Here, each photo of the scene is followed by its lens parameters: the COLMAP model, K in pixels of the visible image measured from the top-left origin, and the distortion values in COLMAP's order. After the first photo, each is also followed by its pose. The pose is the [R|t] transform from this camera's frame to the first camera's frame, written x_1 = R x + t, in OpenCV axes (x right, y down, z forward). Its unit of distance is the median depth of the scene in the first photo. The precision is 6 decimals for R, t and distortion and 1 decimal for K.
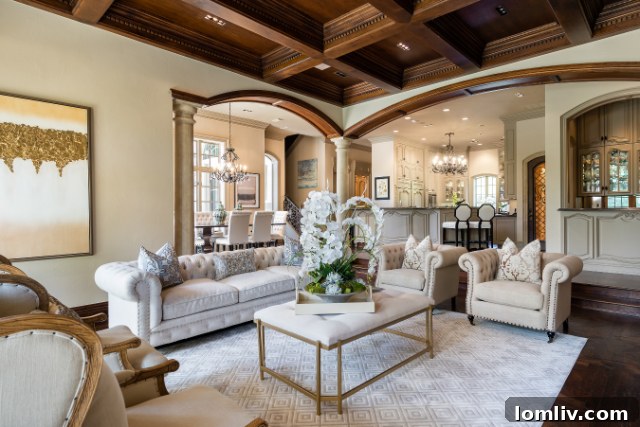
lens RADIAL K [[358.6, 0, 340.6], [0, 358.6, 211.8], [0, 0, 1]] dist [-0.000170, 0.000207]
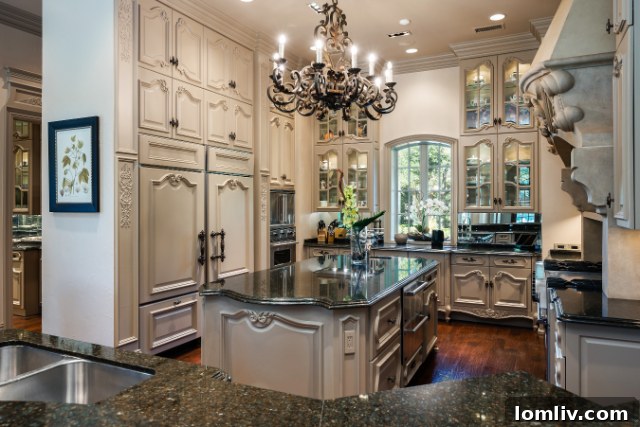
lens RADIAL K [[460.4, 0, 320.0], [0, 460.4, 213.5], [0, 0, 1]] dist [-0.001026, -0.000105]
pose [[0.959337, -0.004530, 0.282227, 0.183741], [-0.001041, 0.999808, 0.019588, -0.037930], [-0.282262, -0.019086, 0.959148, 0.626344]]
